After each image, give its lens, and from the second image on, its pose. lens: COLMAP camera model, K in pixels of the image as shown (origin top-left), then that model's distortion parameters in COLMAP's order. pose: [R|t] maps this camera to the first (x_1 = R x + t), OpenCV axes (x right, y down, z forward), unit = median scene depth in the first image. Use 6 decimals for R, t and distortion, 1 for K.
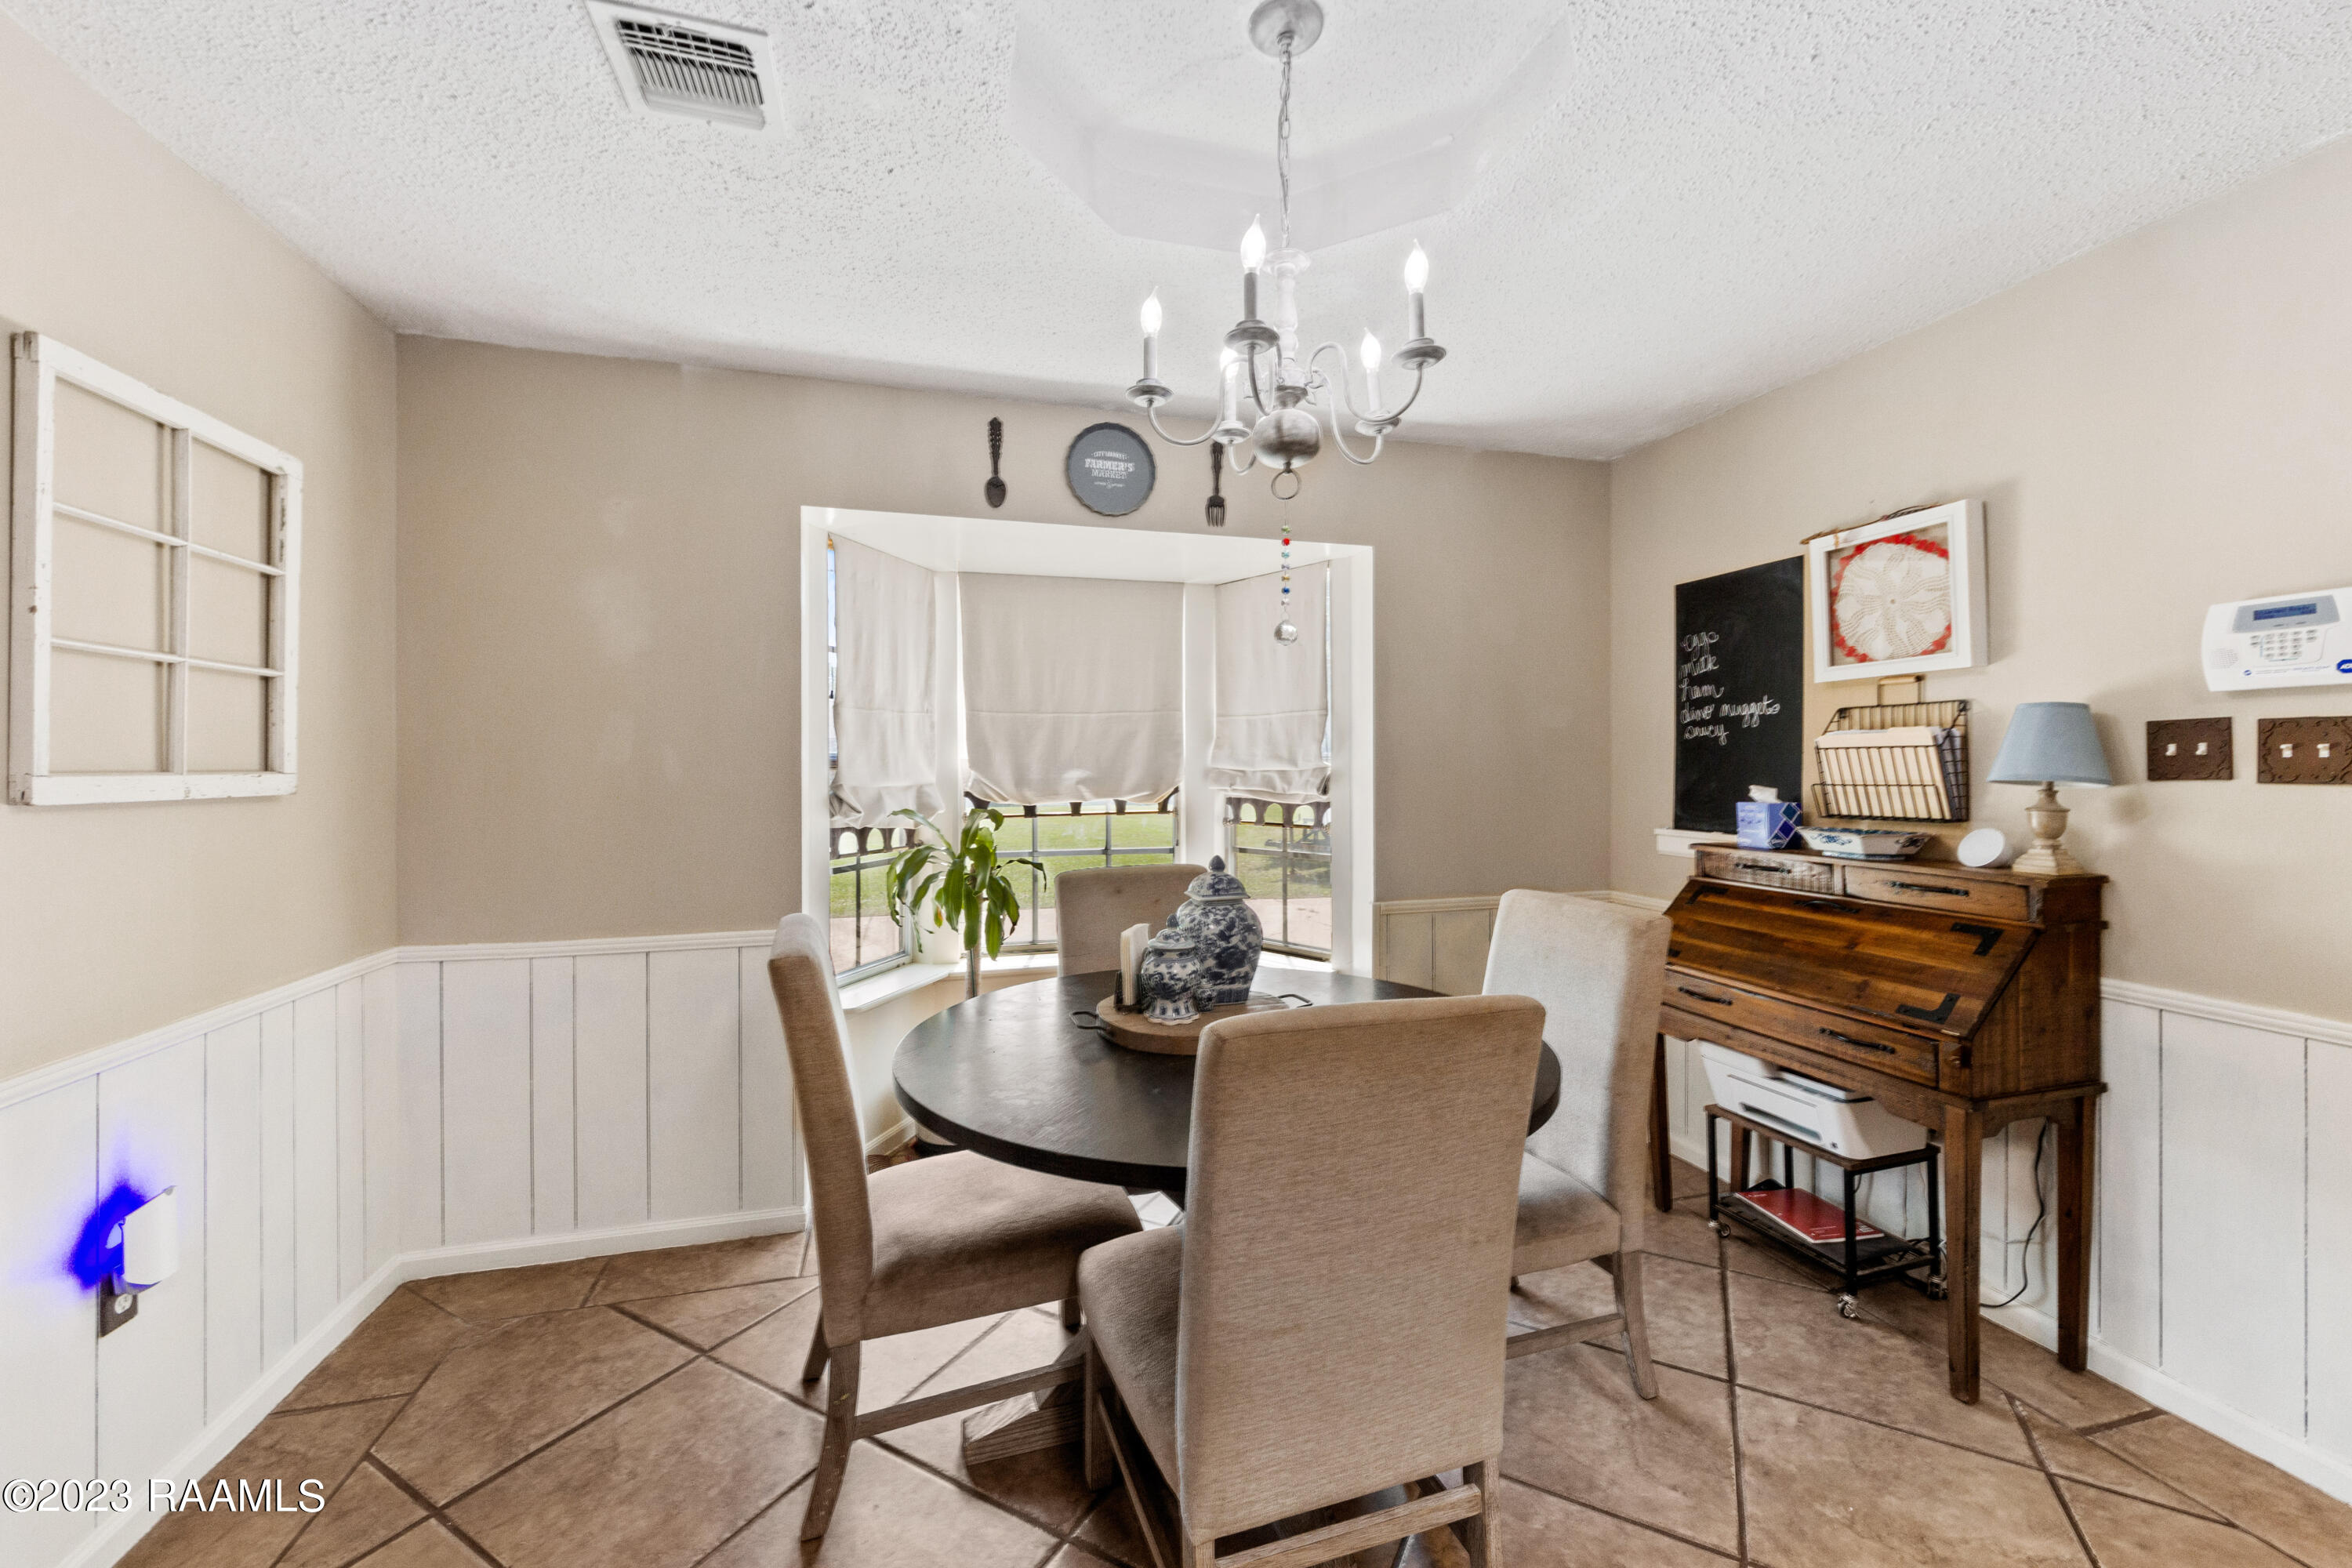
lens RADIAL K [[926.3, 0, 1193.5], [0, 926.3, 765.4], [0, 0, 1]] dist [-0.007775, 0.001189]
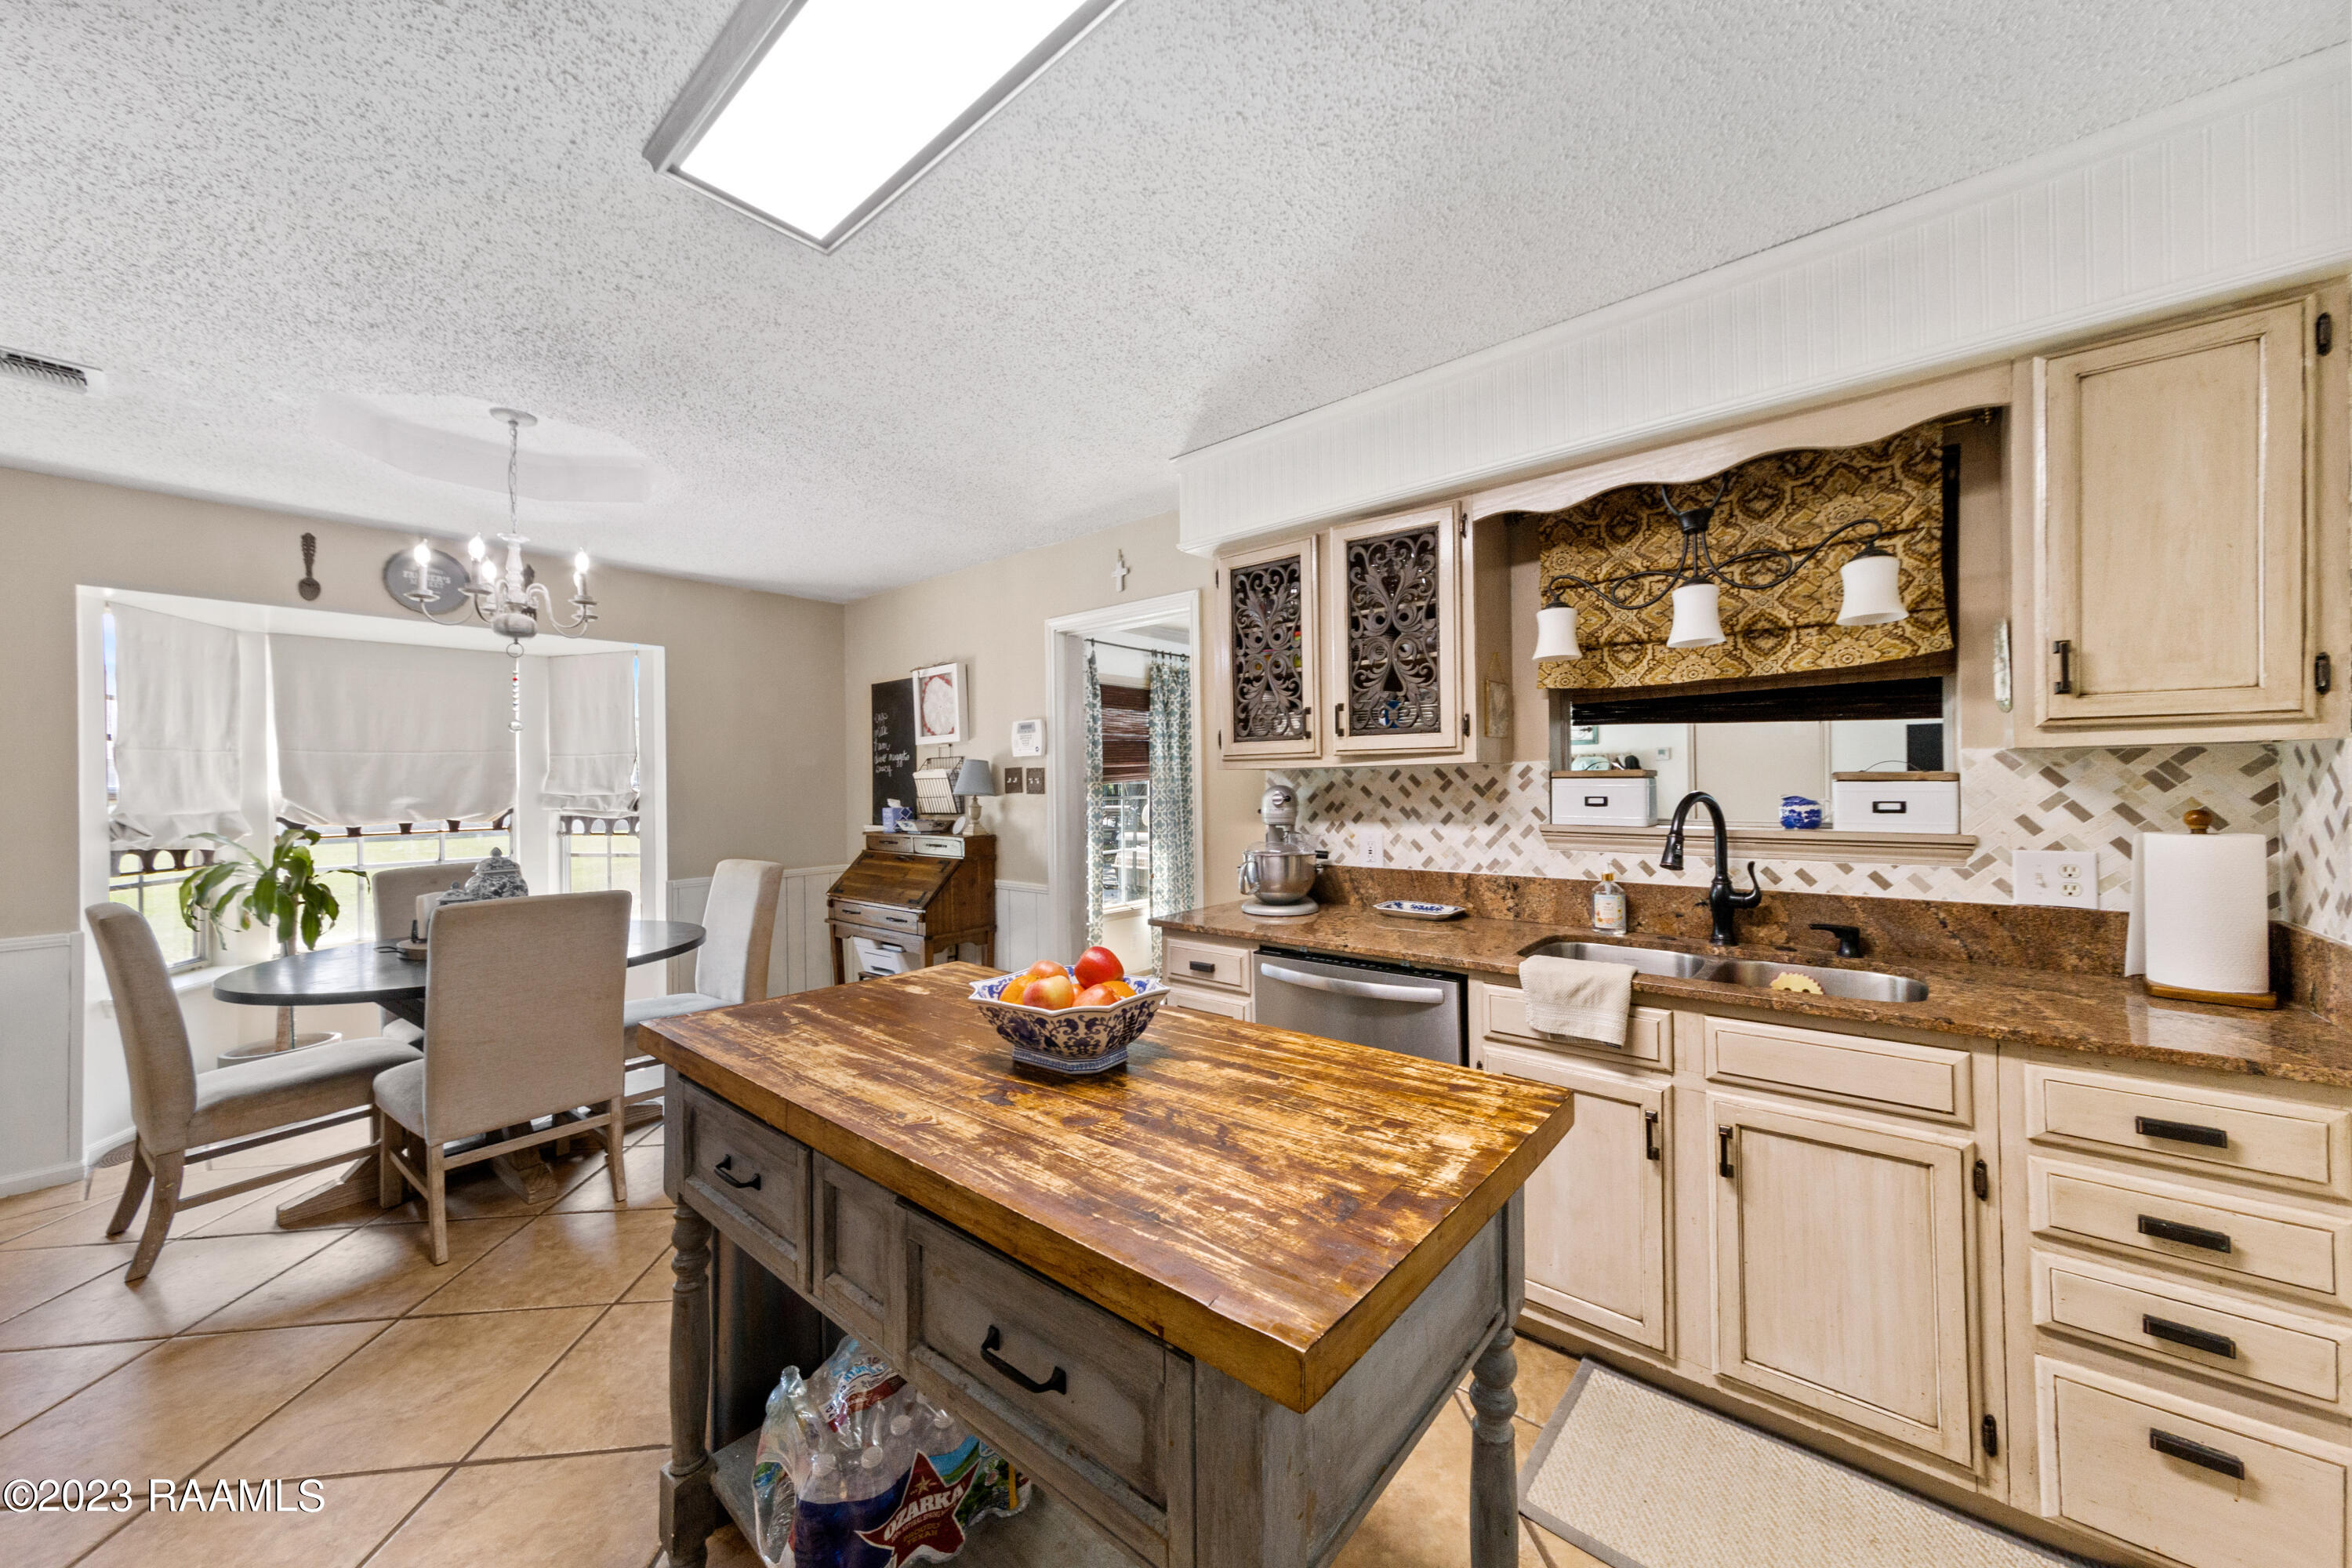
lens RADIAL K [[824.6, 0, 1187.7], [0, 824.6, 779.3], [0, 0, 1]] dist [0.002498, 0.001364]
pose [[0.829204, -0.006188, 0.558911, 0.148981], [0.011178, 0.999922, -0.005512, -0.001585], [-0.558834, 0.010818, 0.829209, -0.619236]]
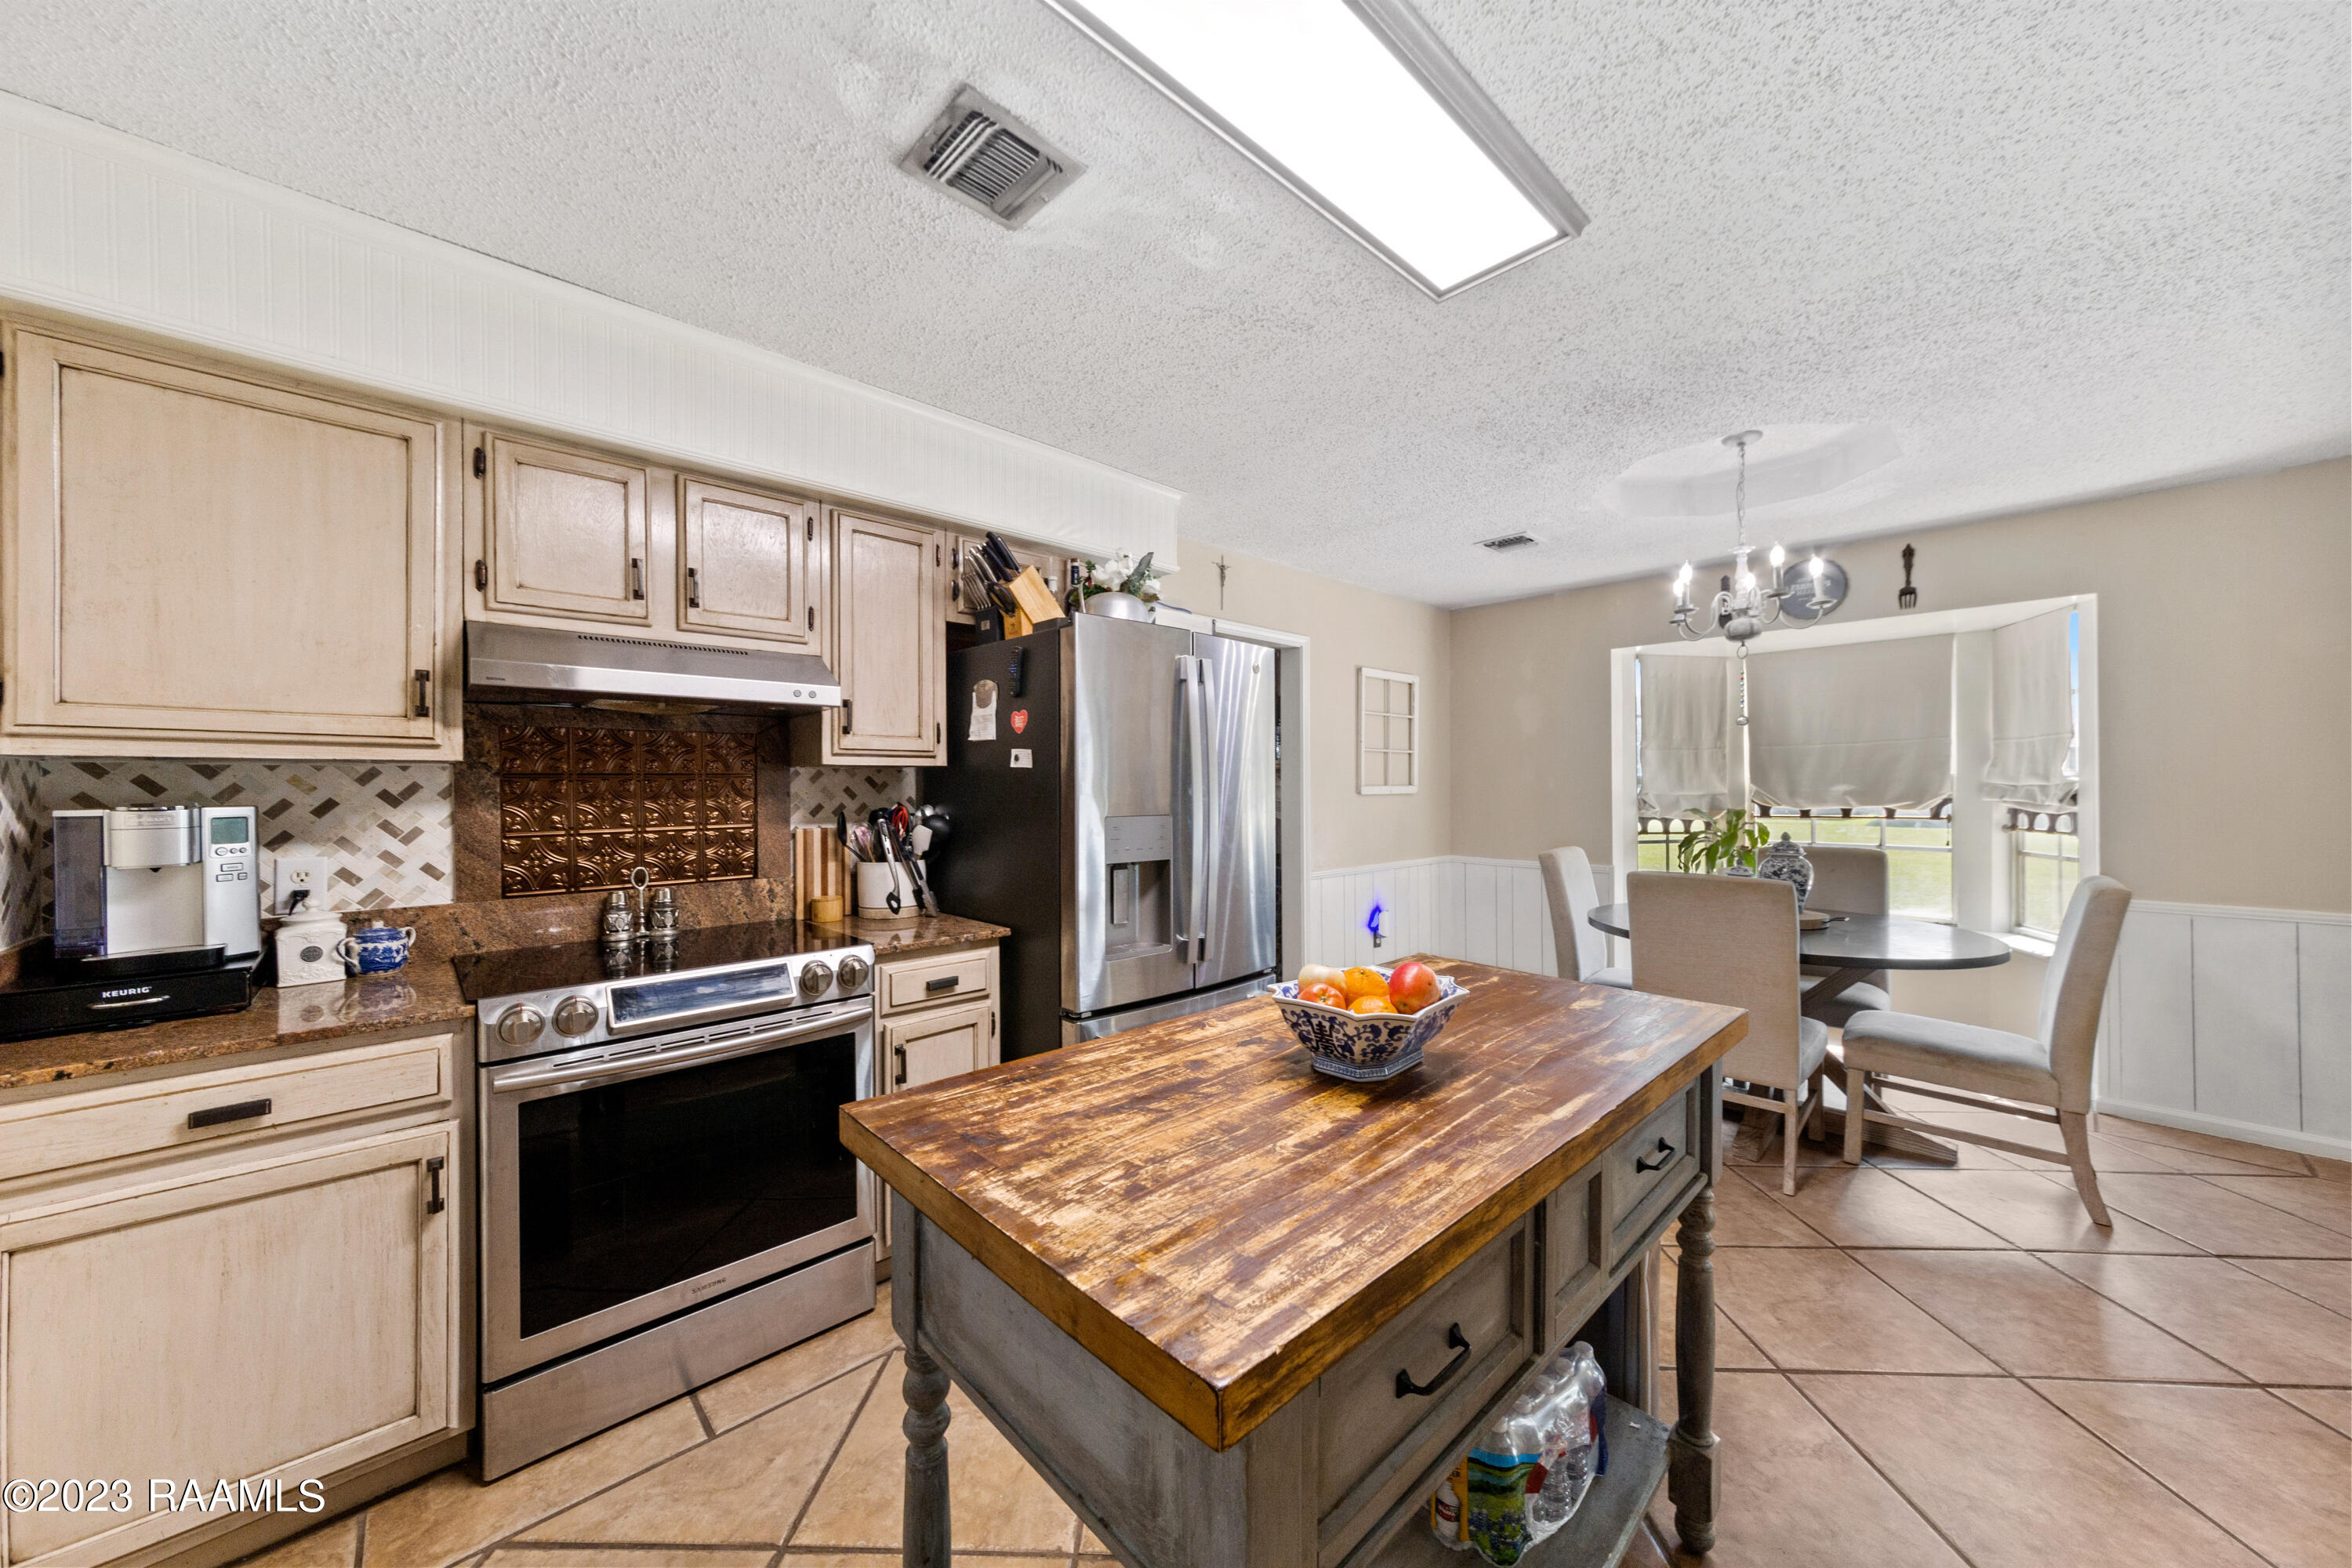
lens RADIAL K [[824.6, 0, 1186.9], [0, 824.6, 786.6], [0, 0, 1]] dist [0.002498, 0.001364]
pose [[0.467500, 0.000869, -0.883993, 0.591890], [0.004544, 0.999984, 0.003386, -0.000769], [0.883981, -0.005599, 0.467488, -0.517457]]
